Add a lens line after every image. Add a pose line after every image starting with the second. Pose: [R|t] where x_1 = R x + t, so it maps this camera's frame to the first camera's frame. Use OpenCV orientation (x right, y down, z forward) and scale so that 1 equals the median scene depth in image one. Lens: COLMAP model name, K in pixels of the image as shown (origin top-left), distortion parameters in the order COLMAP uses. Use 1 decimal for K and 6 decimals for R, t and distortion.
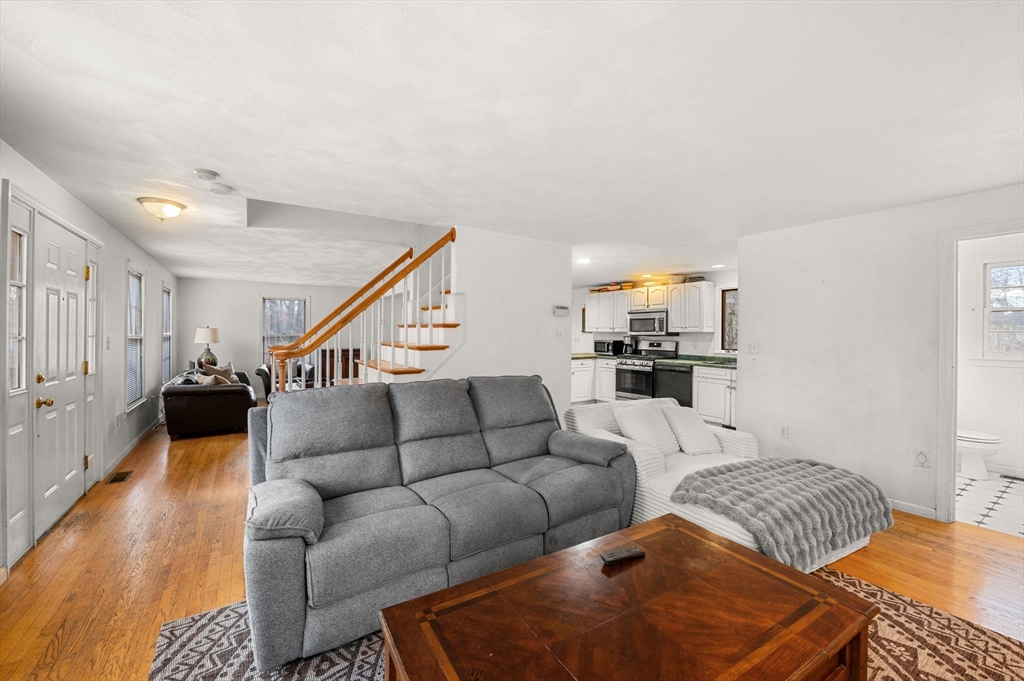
lens RADIAL K [[406.4, 0, 508.8], [0, 406.4, 336.5], [0, 0, 1]] dist [-0.001662, -0.001594]
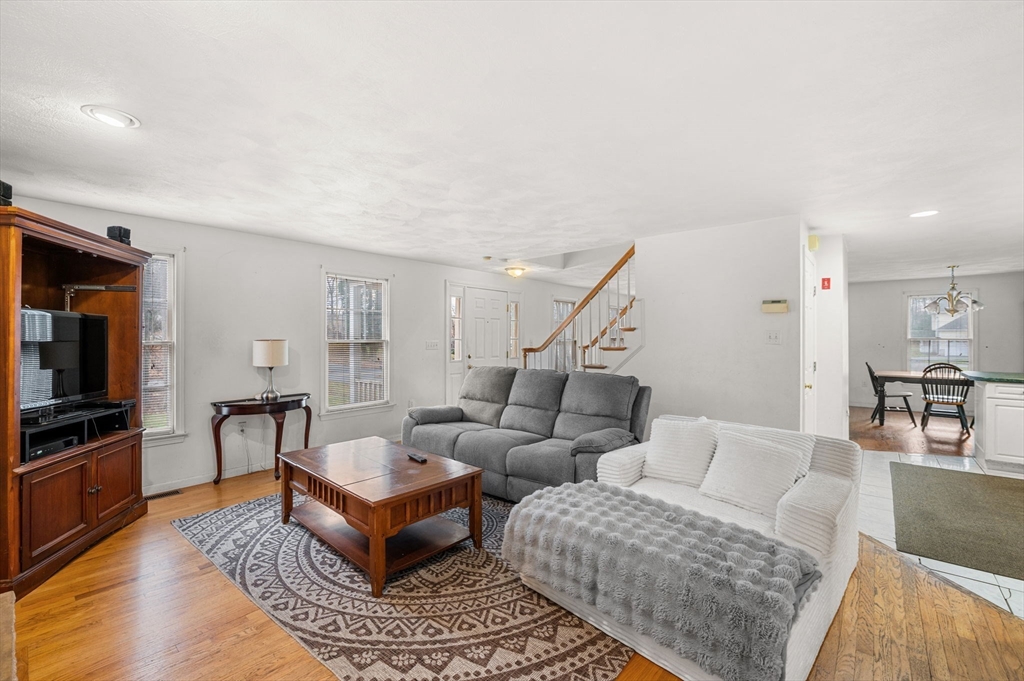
lens RADIAL K [[424.2, 0, 510.5], [0, 424.2, 335.9], [0, 0, 1]] dist [-0.010088, -0.000806]
pose [[0.277312, -0.009106, -0.960737, 0.526863], [-0.002839, 0.999943, -0.010297, 0.002342], [0.960776, 0.005583, 0.277270, 0.207340]]
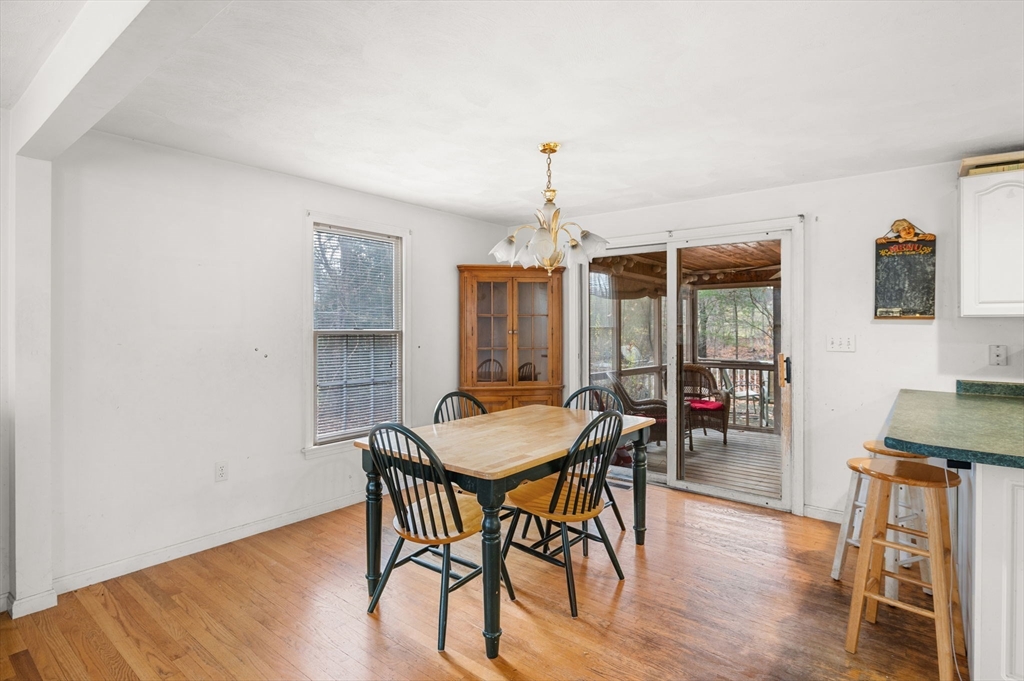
lens RADIAL K [[515.1, 0, 504.5], [0, 515.1, 326.1], [0, 0, 1]] dist [-0.014189, -0.000033]
pose [[0.951226, -0.006132, 0.308435, -0.264934], [0.007084, 0.999973, -0.001968, -0.008436], [-0.308414, 0.004057, 0.951243, 0.999804]]
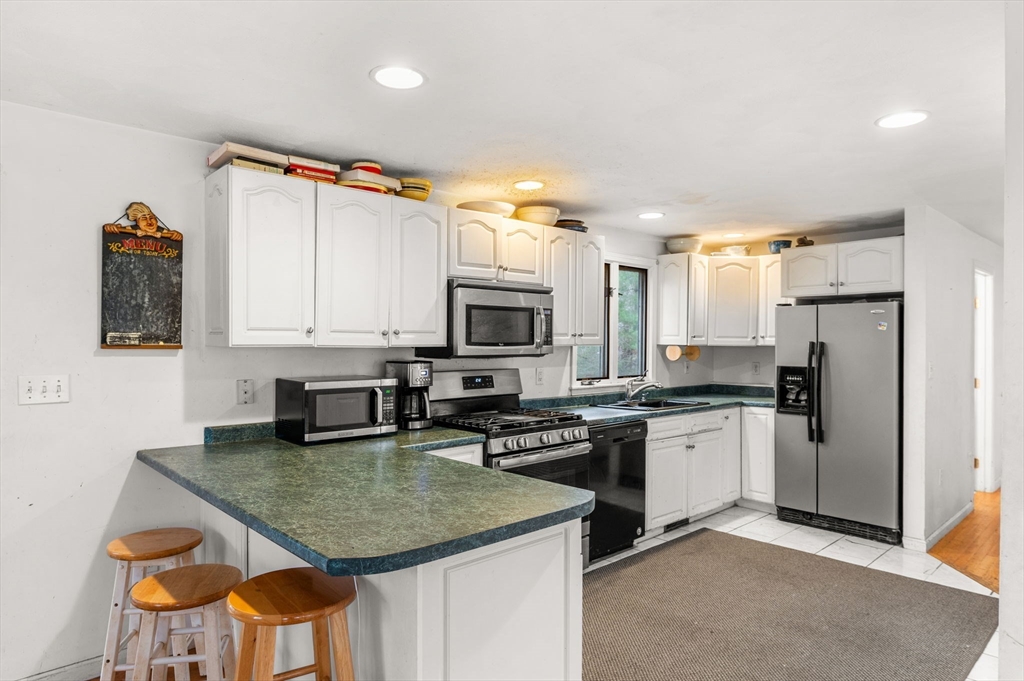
lens RADIAL K [[613.3, 0, 510.9], [0, 613.3, 345.2], [0, 0, 1]] dist [-0.008616, 0.000477]
pose [[-0.178237, -0.014301, 0.983884, -0.187903], [0.002907, 0.999882, 0.015060, -0.021269], [-0.983983, 0.005544, -0.178174, 1.184029]]
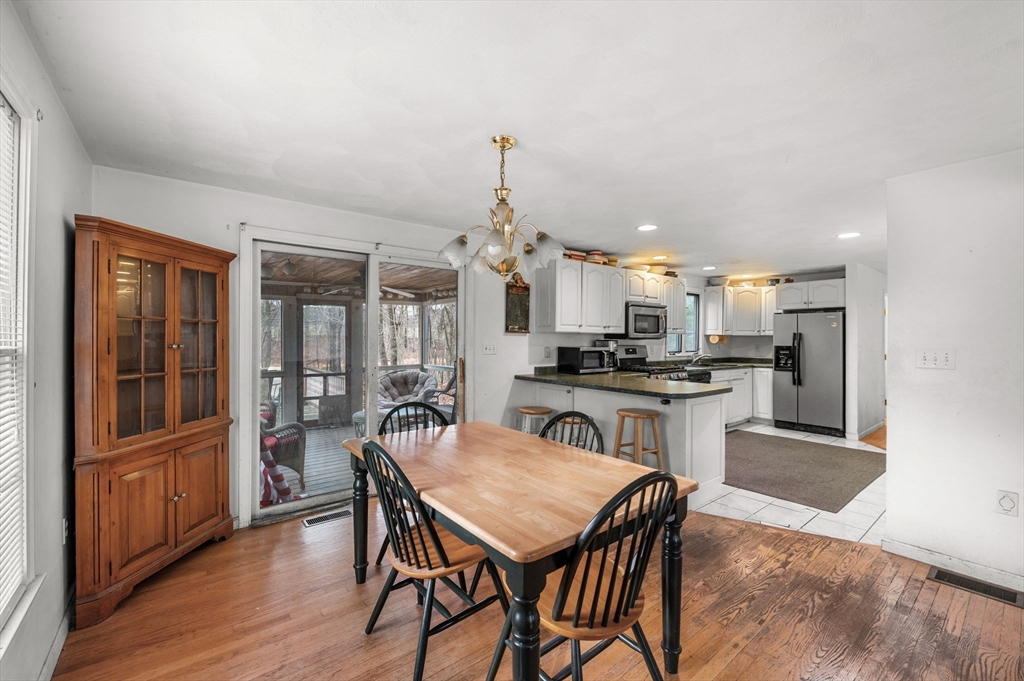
lens RADIAL K [[424.2, 0, 513.3], [0, 424.2, 335.7], [0, 0, 1]] dist [-0.010088, -0.000806]
pose [[-0.099946, -0.004463, 0.994983, -0.423357], [0.000835, 0.999989, 0.004569, -0.011993], [-0.994993, 0.001288, -0.099941, 1.430357]]
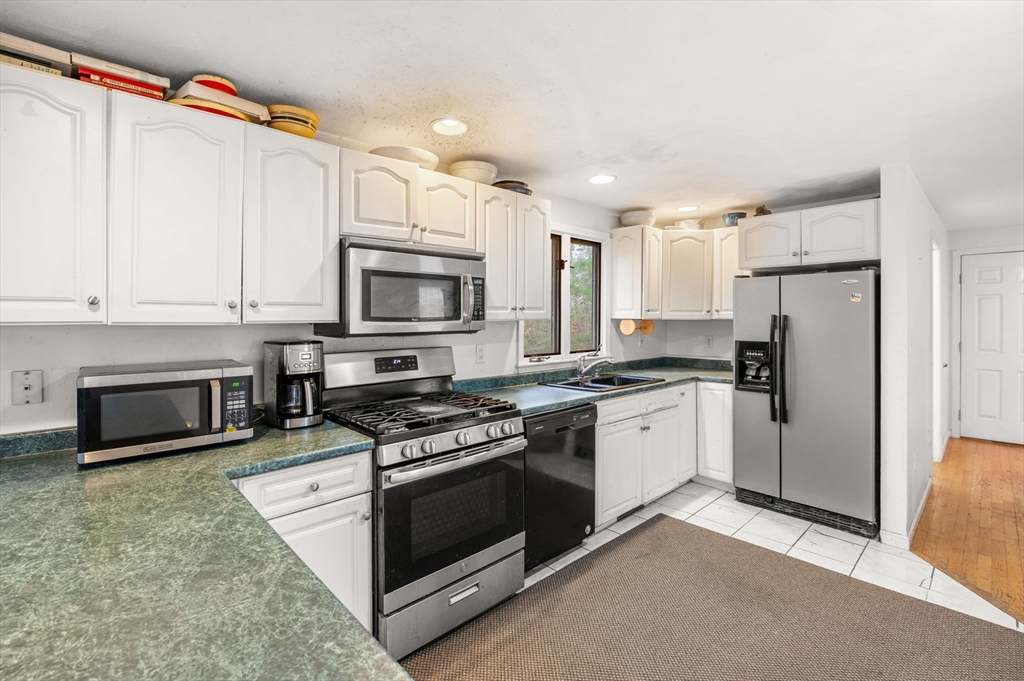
lens RADIAL K [[460.8, 0, 511.4], [0, 460.8, 318.8], [0, 0, 1]] dist [-0.006957, -0.001805]
pose [[-0.182839, -0.012674, 0.983061, 0.009940], [0.007021, 0.999875, 0.014197, -0.018556], [-0.983118, 0.009497, -0.182727, 1.085935]]
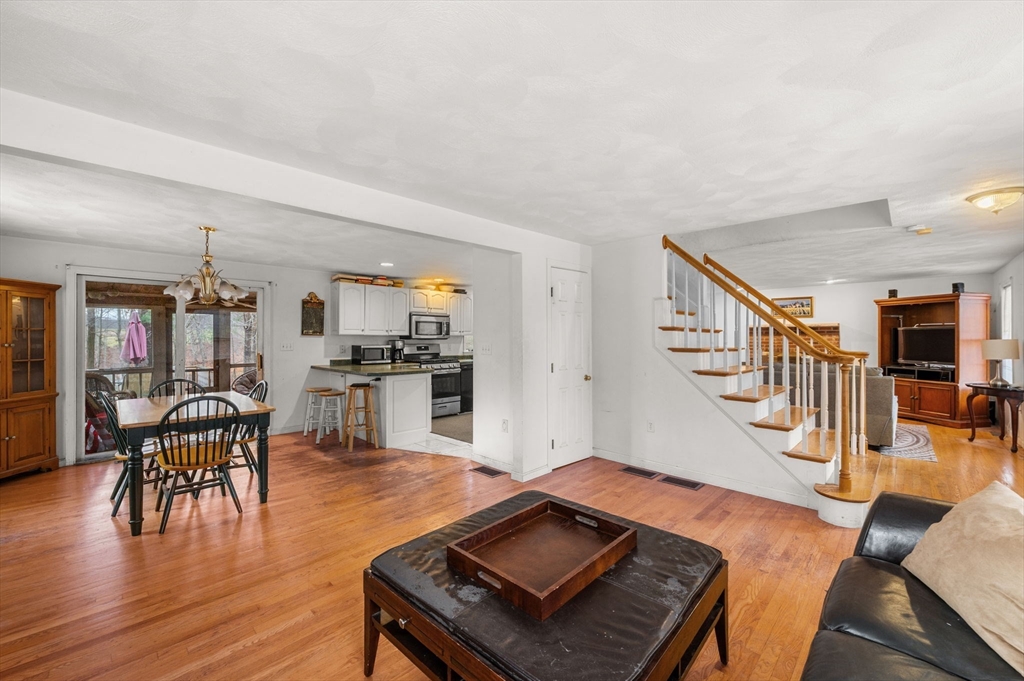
lens RADIAL K [[406.4, 0, 508.8], [0, 406.4, 335.6], [0, 0, 1]] dist [-0.001662, -0.001594]
pose [[-0.208985, 0.000168, 0.977919, -0.736471], [0.005802, 0.999983, 0.001068, -0.011436], [-0.977902, 0.005897, -0.208982, 1.111905]]
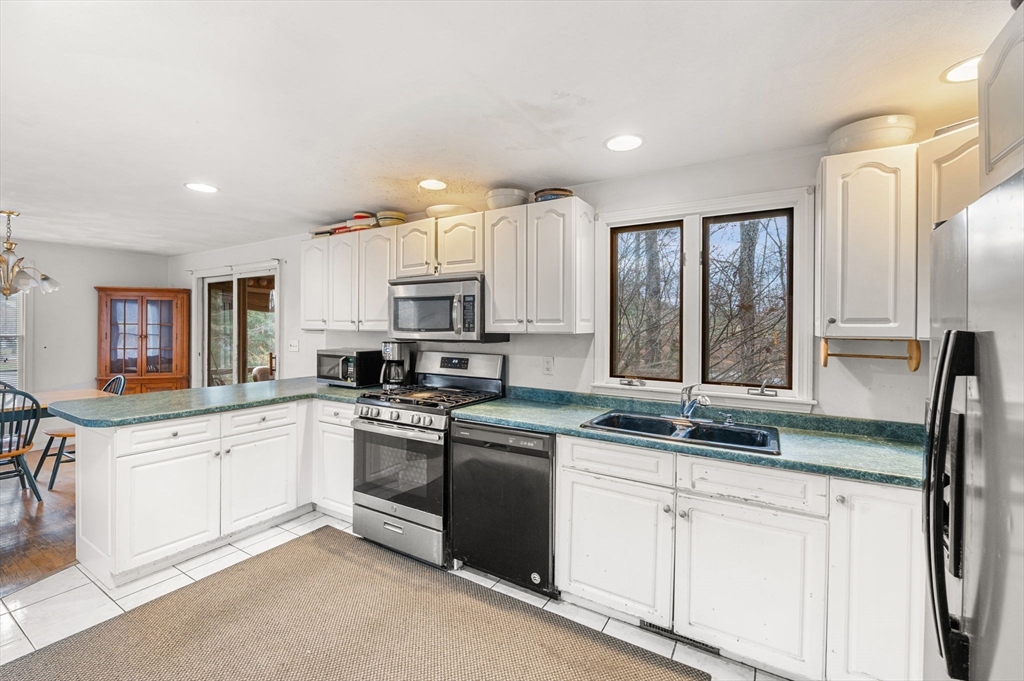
lens RADIAL K [[435.3, 0, 509.4], [0, 435.3, 329.6], [0, 0, 1]] dist [-0.011120, 0.000176]
pose [[0.901479, -0.001206, 0.432822, 0.243714], [0.001169, 0.999999, 0.000351, -0.014238], [-0.432822, 0.000190, 0.901479, 0.643485]]
